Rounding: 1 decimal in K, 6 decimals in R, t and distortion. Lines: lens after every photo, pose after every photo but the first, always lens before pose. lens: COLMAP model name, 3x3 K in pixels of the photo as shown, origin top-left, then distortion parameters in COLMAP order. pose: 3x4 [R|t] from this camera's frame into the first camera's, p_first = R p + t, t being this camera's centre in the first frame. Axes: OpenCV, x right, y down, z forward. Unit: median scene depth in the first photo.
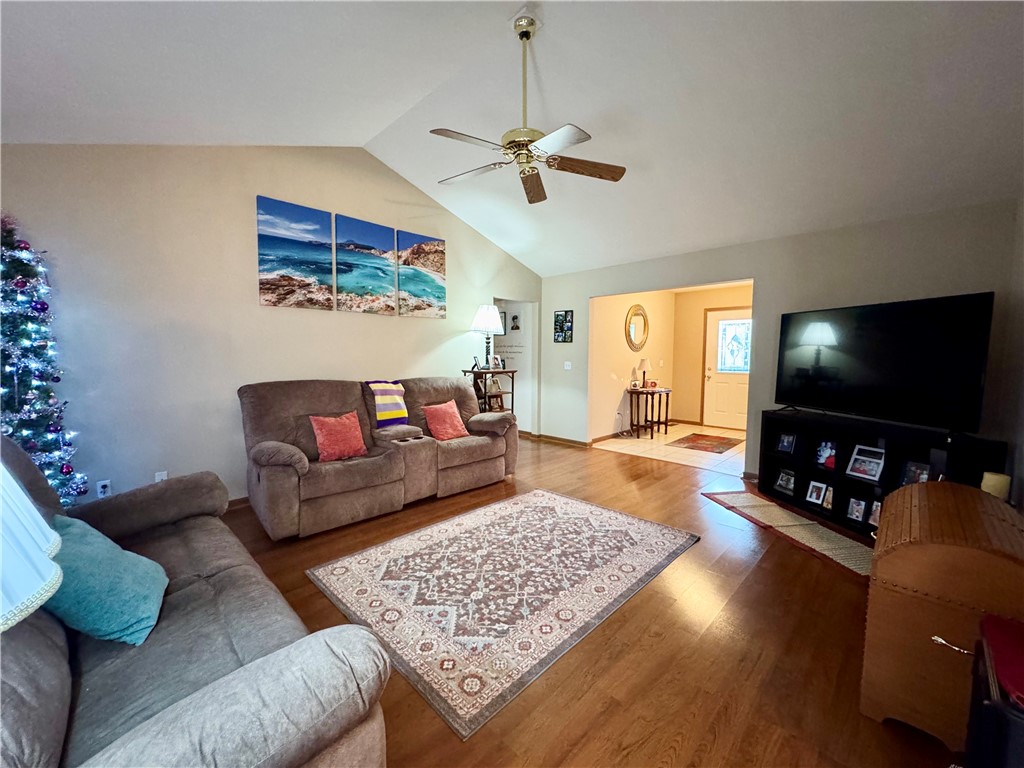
lens RADIAL K [[408.4, 0, 508.0], [0, 408.4, 385.6], [0, 0, 1]] dist [-0.002417, -0.000167]
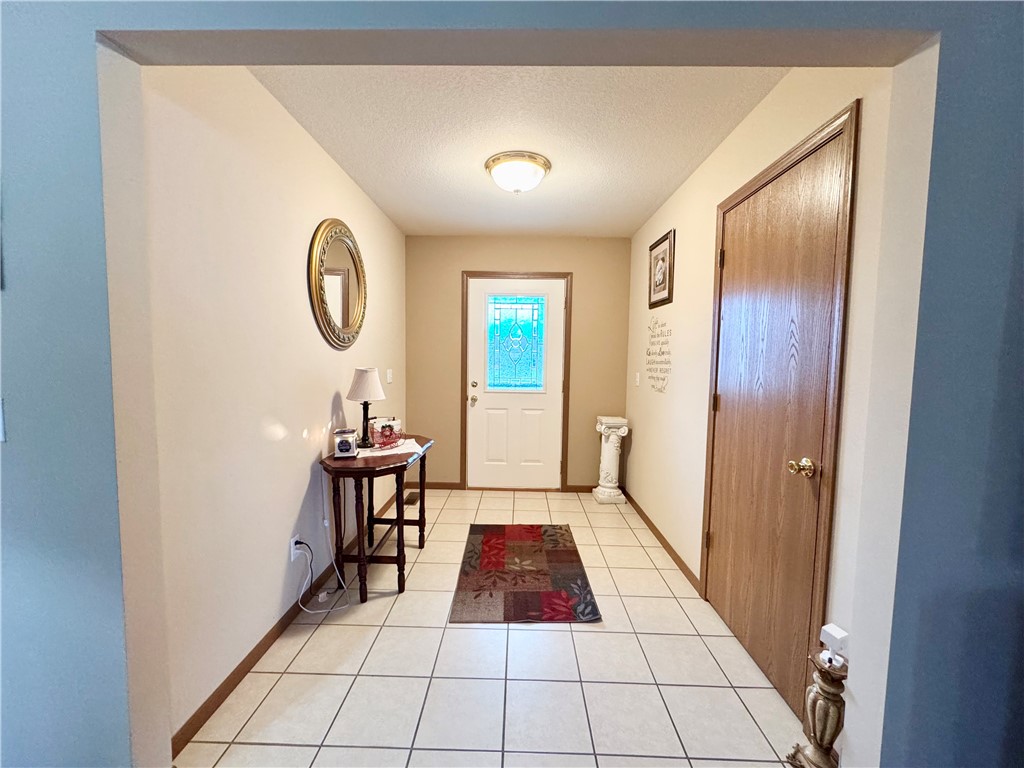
lens RADIAL K [[408.4, 0, 509.2], [0, 408.4, 382.6], [0, 0, 1]] dist [-0.002417, -0.000167]
pose [[0.729226, -0.033863, 0.683434, 0.173001], [0.034943, 0.999314, 0.012230, -0.053711], [-0.683380, 0.014962, 0.729910, 0.634765]]
